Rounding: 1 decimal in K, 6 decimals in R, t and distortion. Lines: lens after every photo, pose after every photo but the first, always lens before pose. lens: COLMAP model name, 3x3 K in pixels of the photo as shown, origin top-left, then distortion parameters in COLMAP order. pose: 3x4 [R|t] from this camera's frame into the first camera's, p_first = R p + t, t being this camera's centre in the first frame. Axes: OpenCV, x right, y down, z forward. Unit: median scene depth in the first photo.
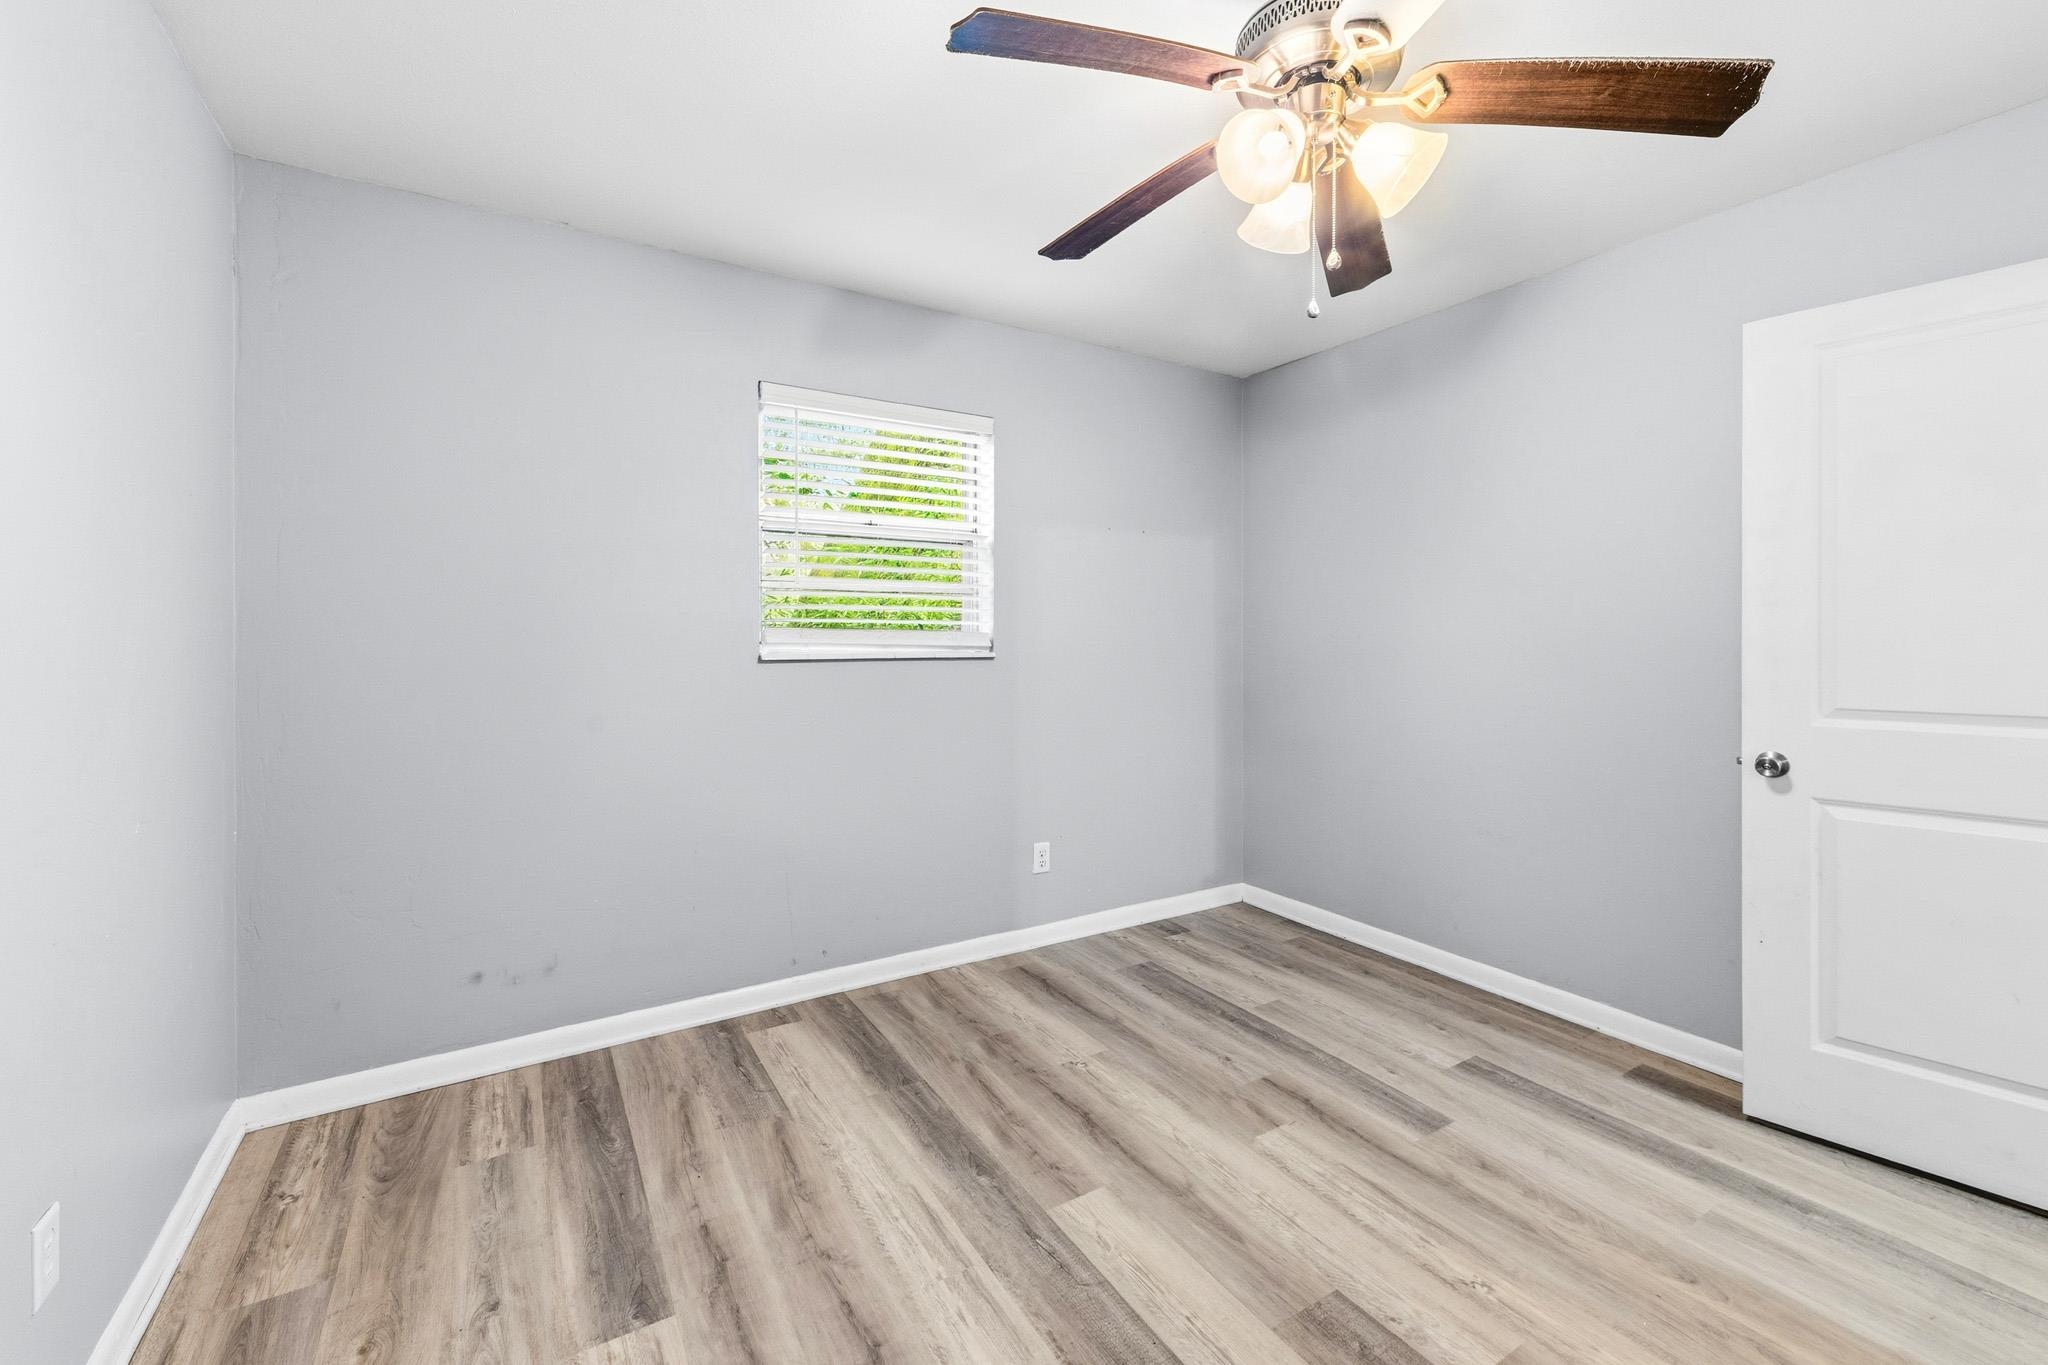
lens RADIAL K [[862.6, 0, 1020.7], [0, 862.6, 632.5], [0, 0, 1]] dist [-0.001264, -0.000392]
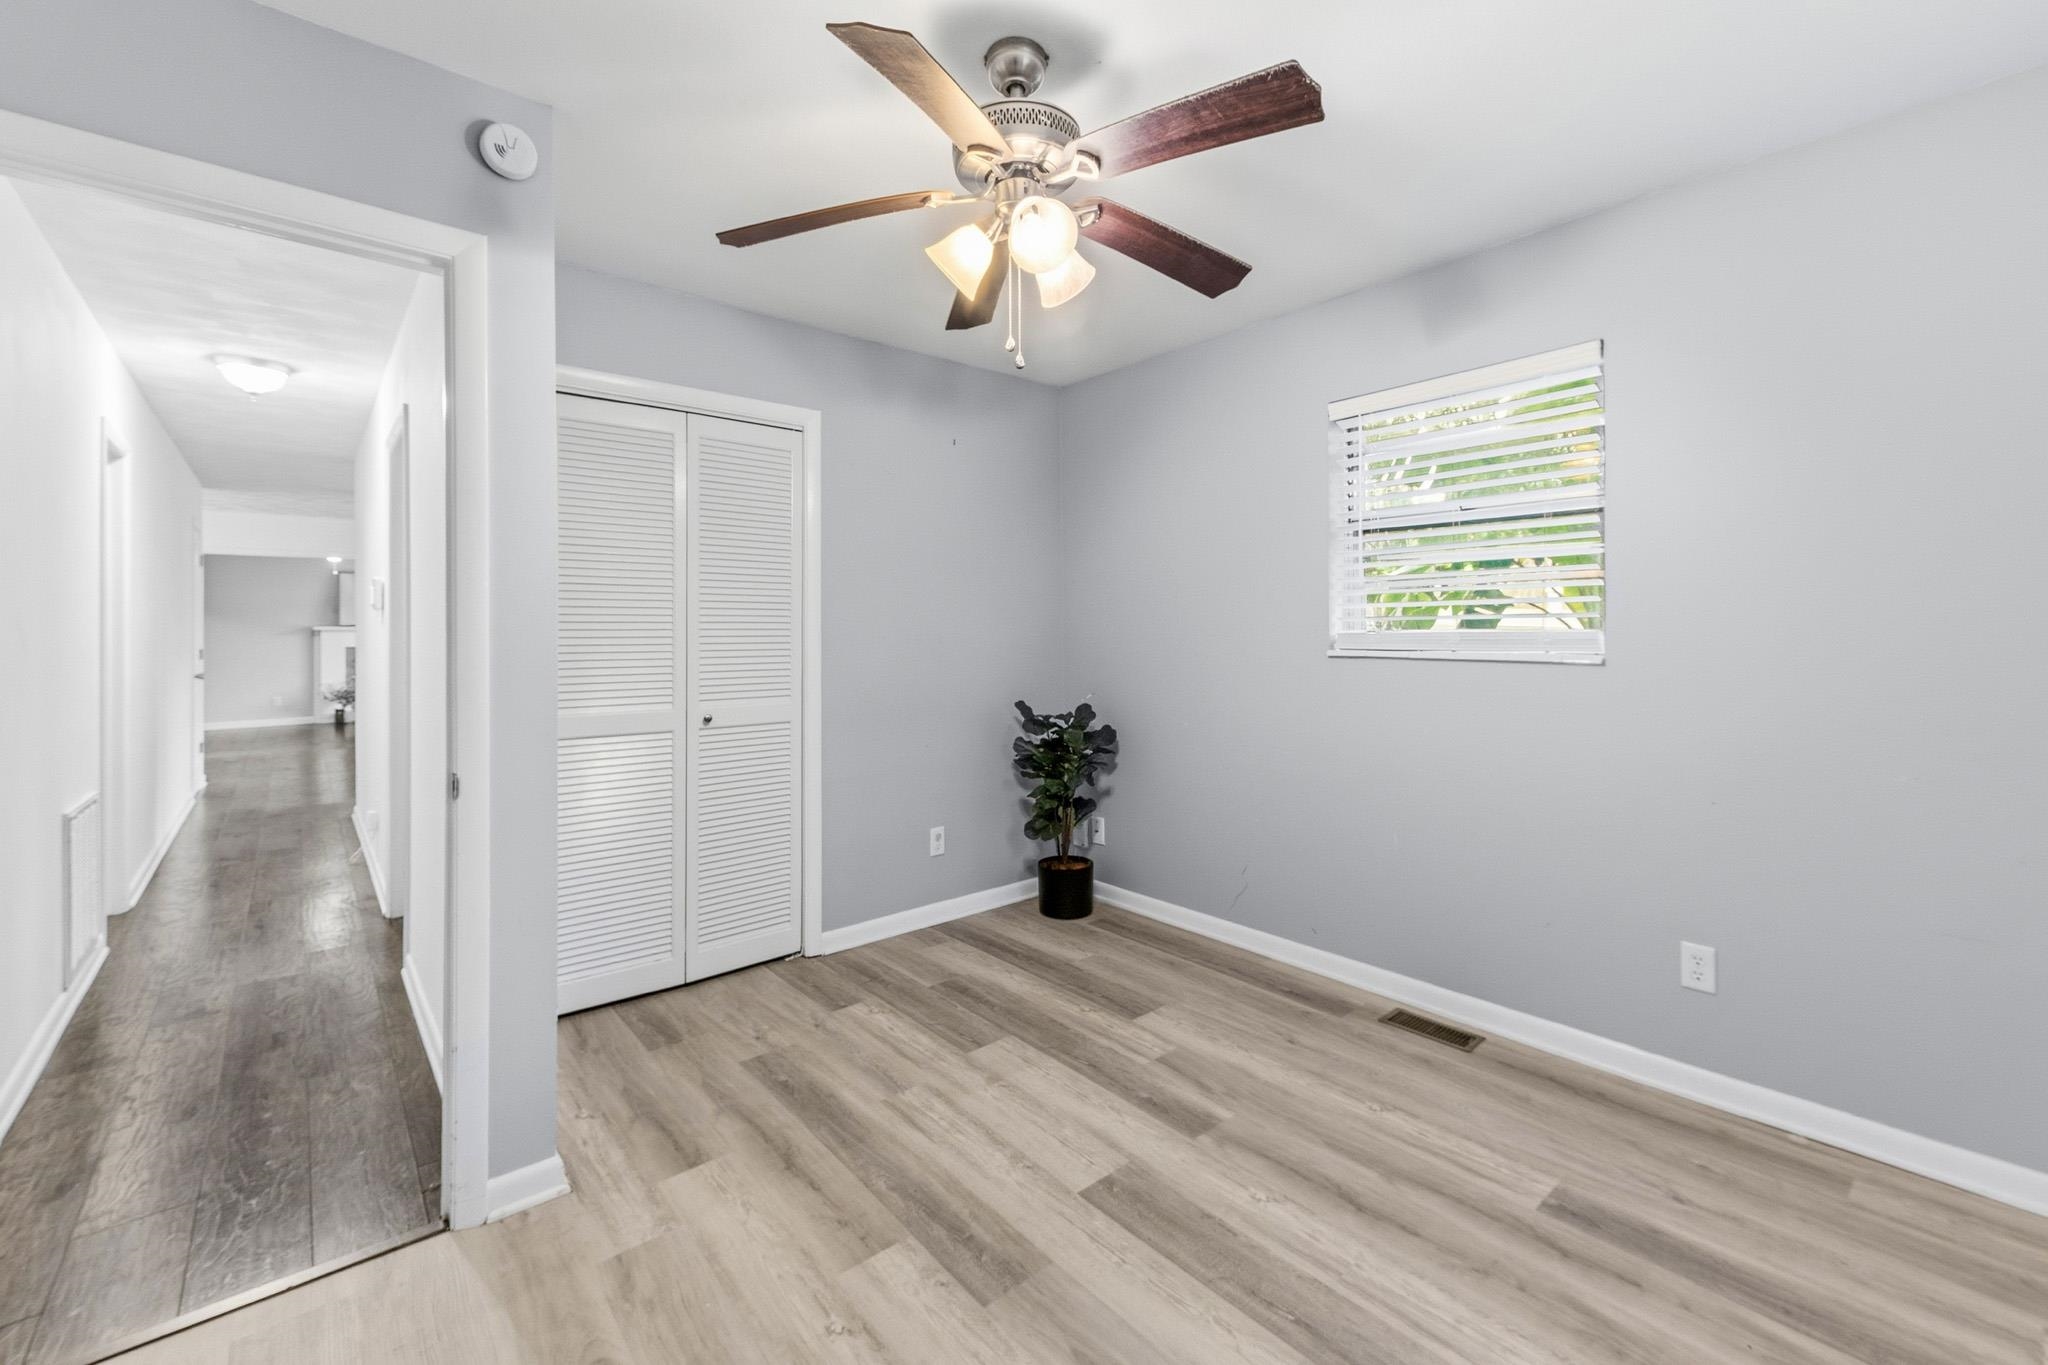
lens RADIAL K [[895.9, 0, 1040.8], [0, 895.9, 620.6], [0, 0, 1]] dist [0.001647, -0.000263]
pose [[-0.985318, 0.005140, -0.170651, 0.348755], [0.007334, 0.999898, -0.012228, -0.019310], [0.170571, -0.013300, -0.985256, 1.504464]]
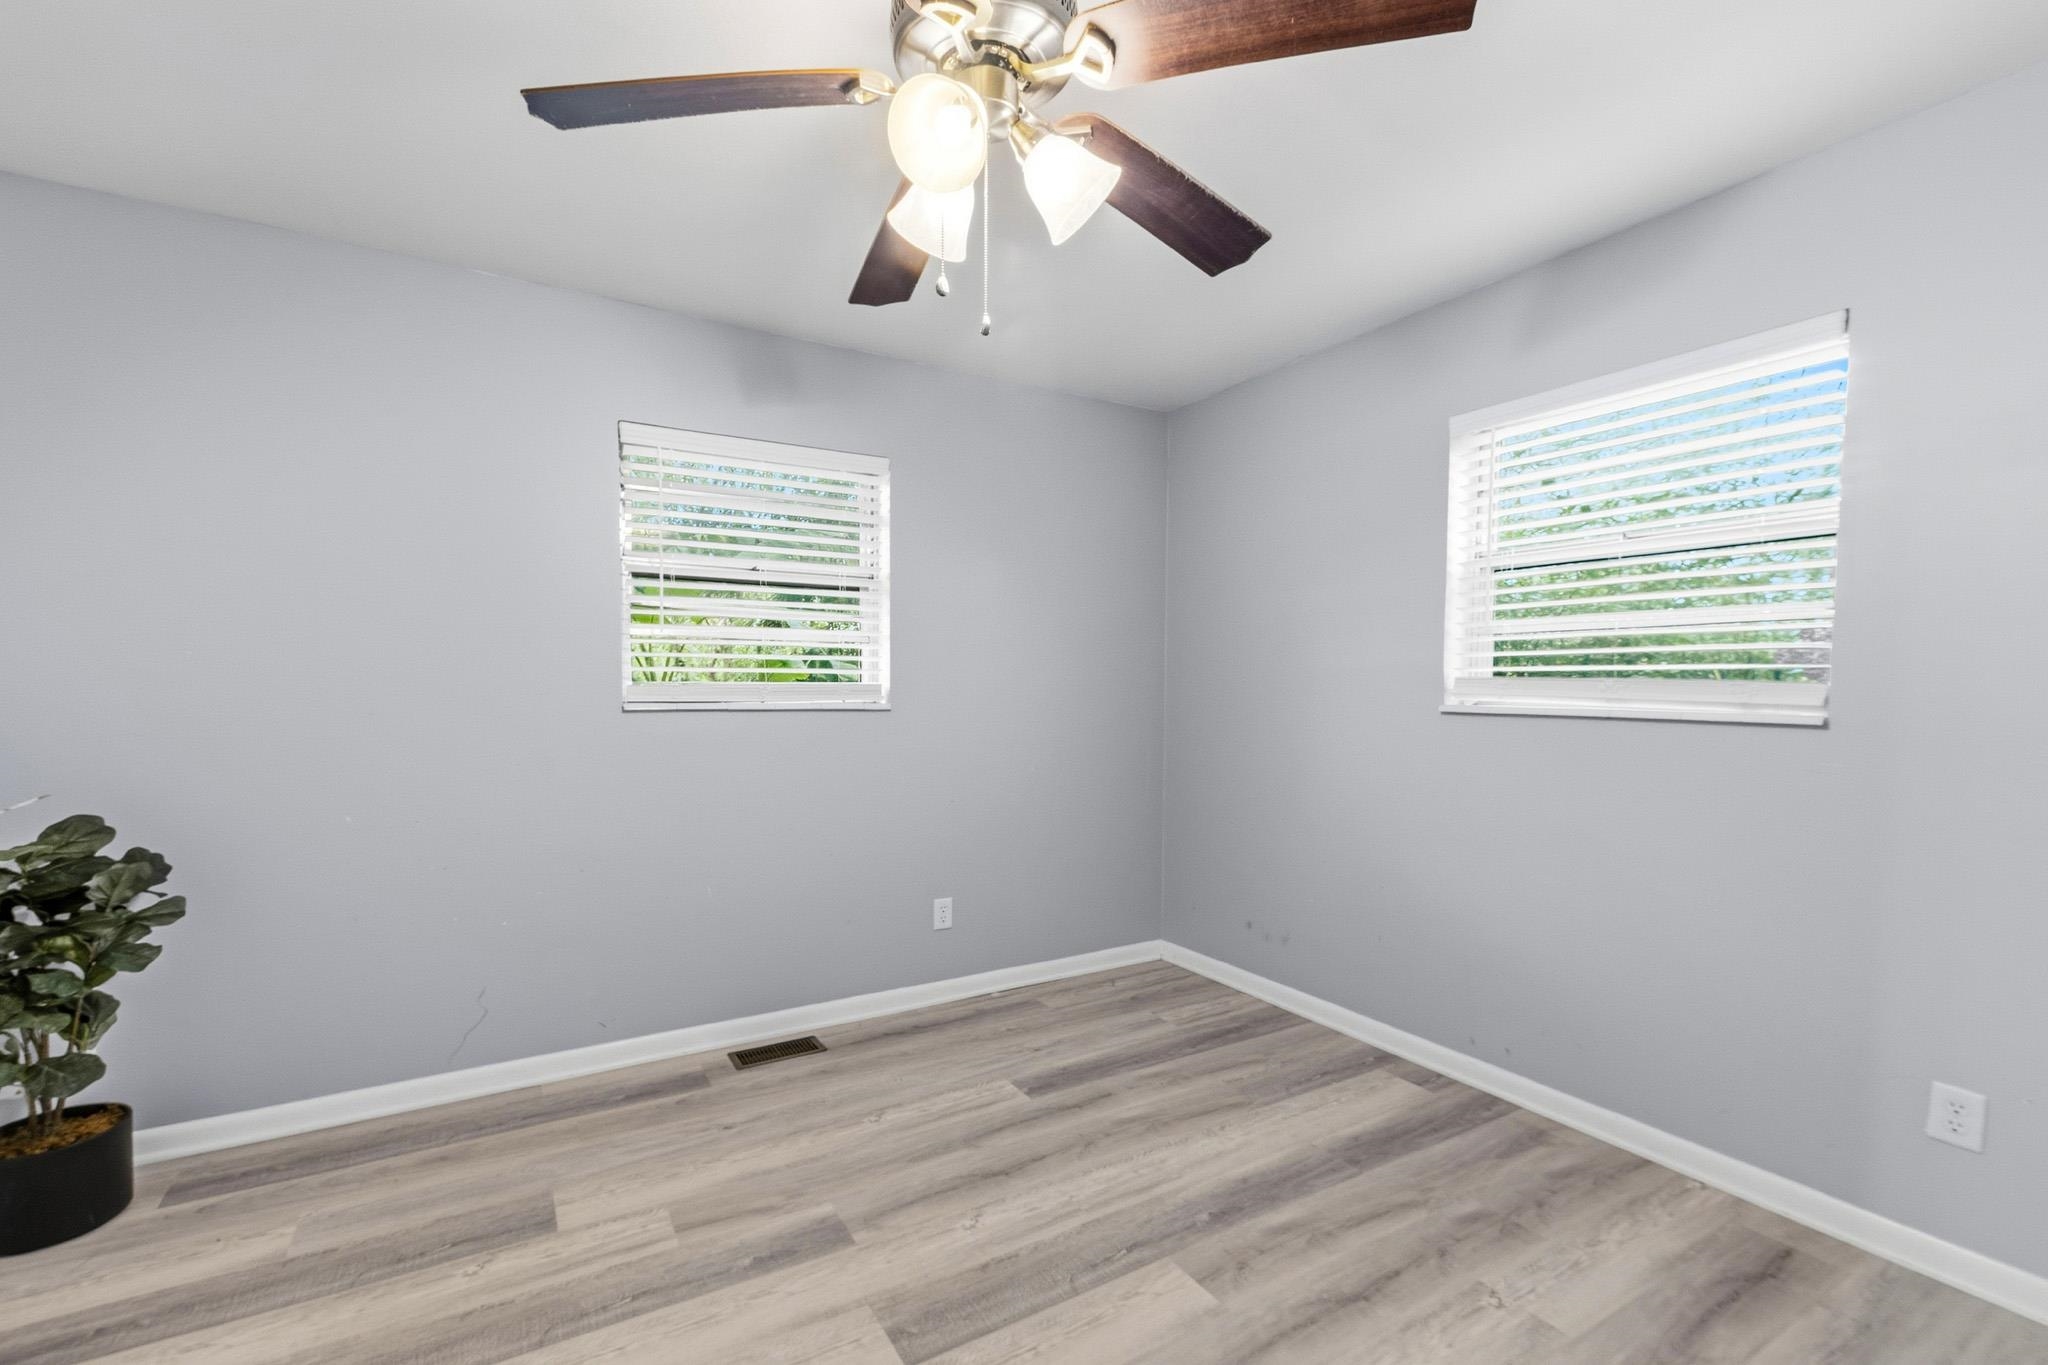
lens RADIAL K [[843.7, 0, 1025.6], [0, 843.7, 667.3], [0, 0, 1]] dist [0.002634, -0.000219]
pose [[0.002873, -0.016609, -0.999858, 0.850947], [-0.002657, 0.999858, -0.016617, 0.001039], [0.999992, 0.002704, 0.002828, 0.690413]]
